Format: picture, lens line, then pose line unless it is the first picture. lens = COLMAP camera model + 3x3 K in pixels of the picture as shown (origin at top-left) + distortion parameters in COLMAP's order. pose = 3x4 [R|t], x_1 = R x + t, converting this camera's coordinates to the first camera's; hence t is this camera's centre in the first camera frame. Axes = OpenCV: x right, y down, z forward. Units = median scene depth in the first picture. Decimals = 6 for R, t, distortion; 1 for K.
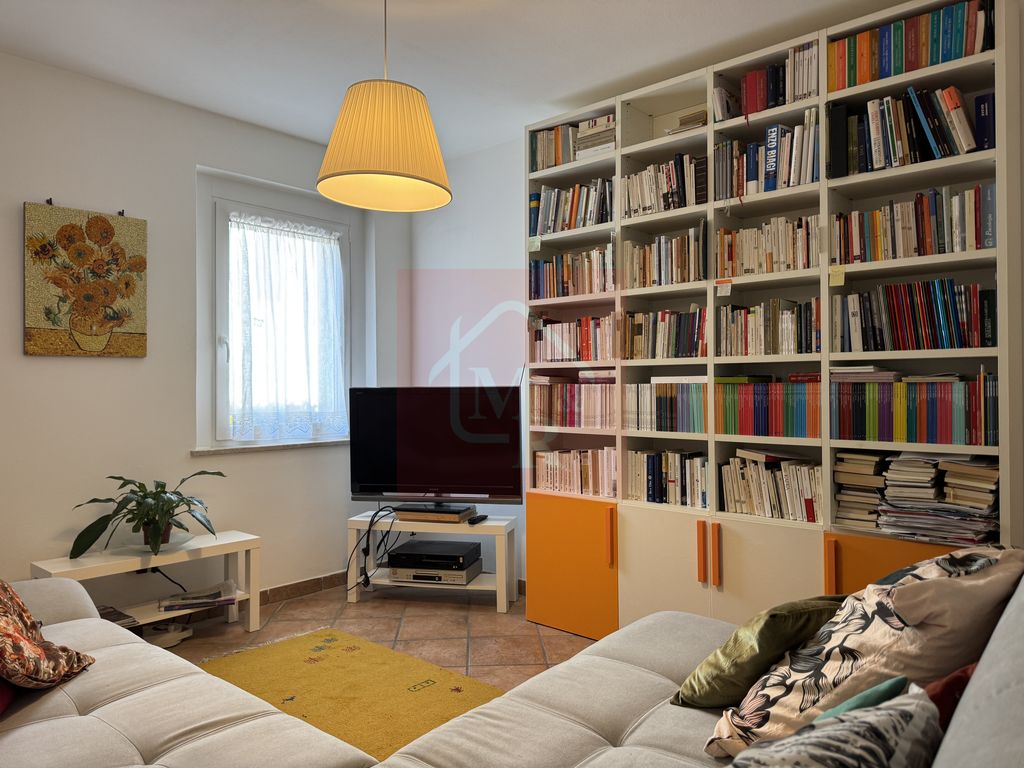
lens RADIAL K [[706.7, 0, 501.3], [0, 706.7, 383.4], [0, 0, 1]] dist [0.046070, -0.101661]
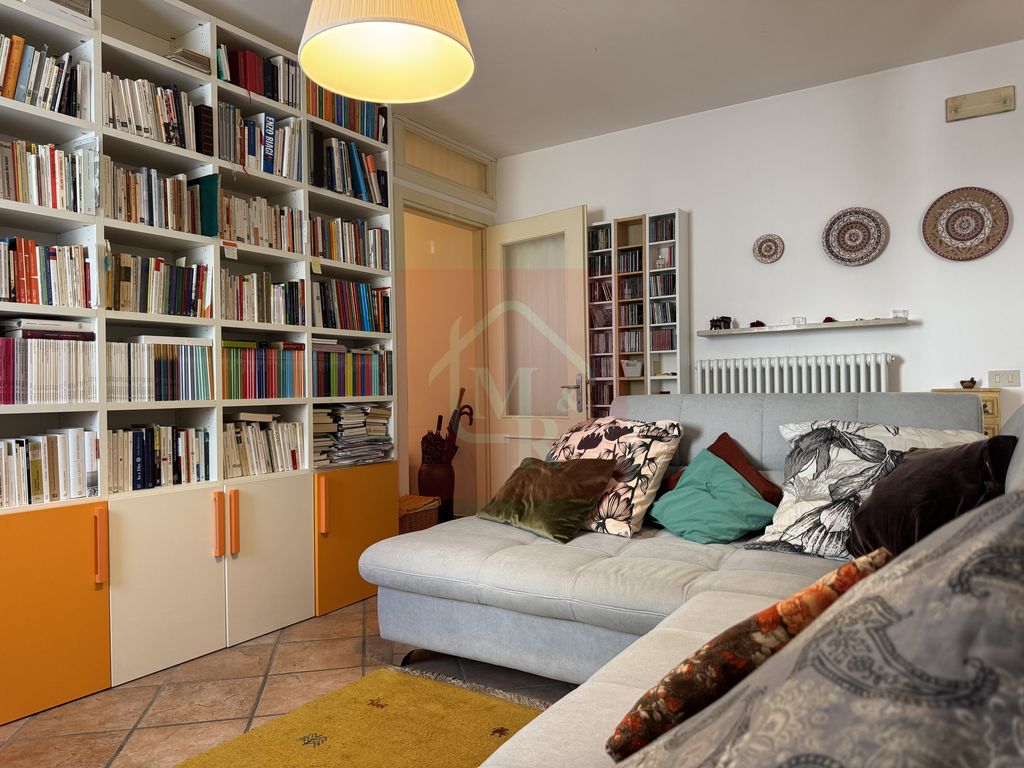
lens RADIAL K [[712.0, 0, 514.9], [0, 712.0, 378.2], [0, 0, 1]] dist [0.087418, -0.102714]
pose [[-0.153040, 0.020609, 0.988005, -0.690066], [0.012950, 0.999738, -0.018848, 0.062780], [-0.988135, 0.009911, -0.153267, 0.718064]]
